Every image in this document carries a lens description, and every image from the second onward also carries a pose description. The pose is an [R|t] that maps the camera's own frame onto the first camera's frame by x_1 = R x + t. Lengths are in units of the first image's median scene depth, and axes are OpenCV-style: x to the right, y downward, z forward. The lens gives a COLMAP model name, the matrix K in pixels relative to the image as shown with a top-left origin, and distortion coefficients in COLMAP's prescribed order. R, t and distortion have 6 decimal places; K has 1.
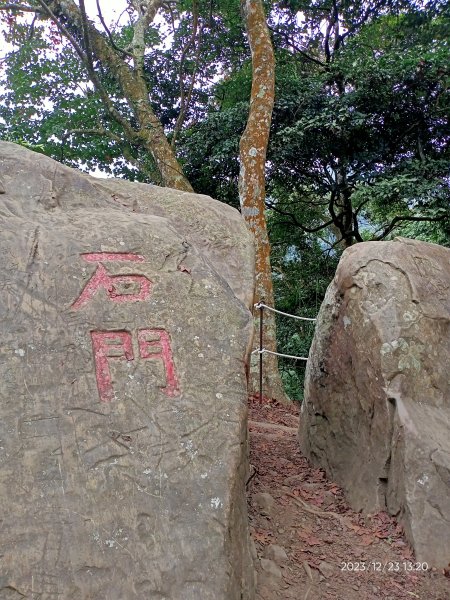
lens RADIAL K [[502.4, 0, 225.0], [0, 502.4, 297.4], [0, 0, 1]] dist [0.038204, -0.098556]
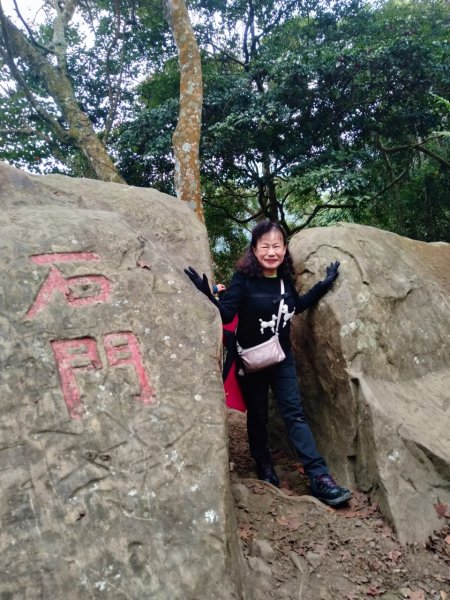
lens RADIAL K [[462.2, 0, 225.4], [0, 462.2, 297.3], [0, 0, 1]] dist [0.025469, -0.021215]
pose [[0.987032, -0.070509, 0.144212, -0.058755], [0.067098, 0.997343, 0.028385, -0.010702], [-0.145830, -0.018341, 0.989140, 0.110504]]
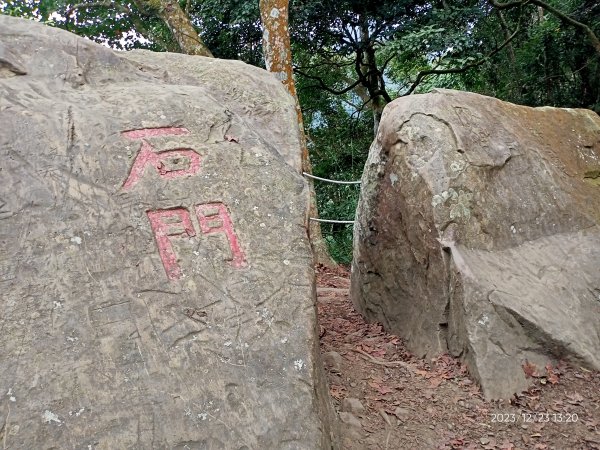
lens RADIAL K [[502.4, 0, 297.5], [0, 502.4, 225.5], [0, 0, 1]] dist [0.038204, -0.098556]
pose [[0.991152, -0.106331, 0.079441, -0.049379], [0.096875, 0.988671, 0.114651, 0.009624], [-0.090731, -0.105940, 0.990224, 0.017900]]
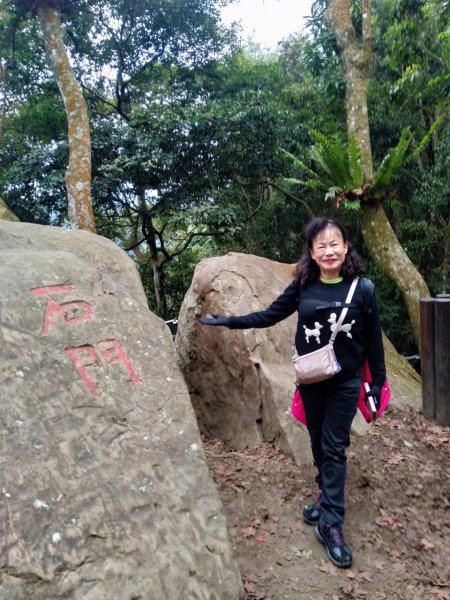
lens RADIAL K [[462.2, 0, 238.4], [0, 462.2, 290.0], [0, 0, 1]] dist [0.025469, -0.021215]
pose [[0.883484, -0.116119, 0.453842, -0.316306], [0.131365, 0.991332, -0.002084, -0.015809], [-0.449666, 0.061460, 0.891080, -0.191117]]
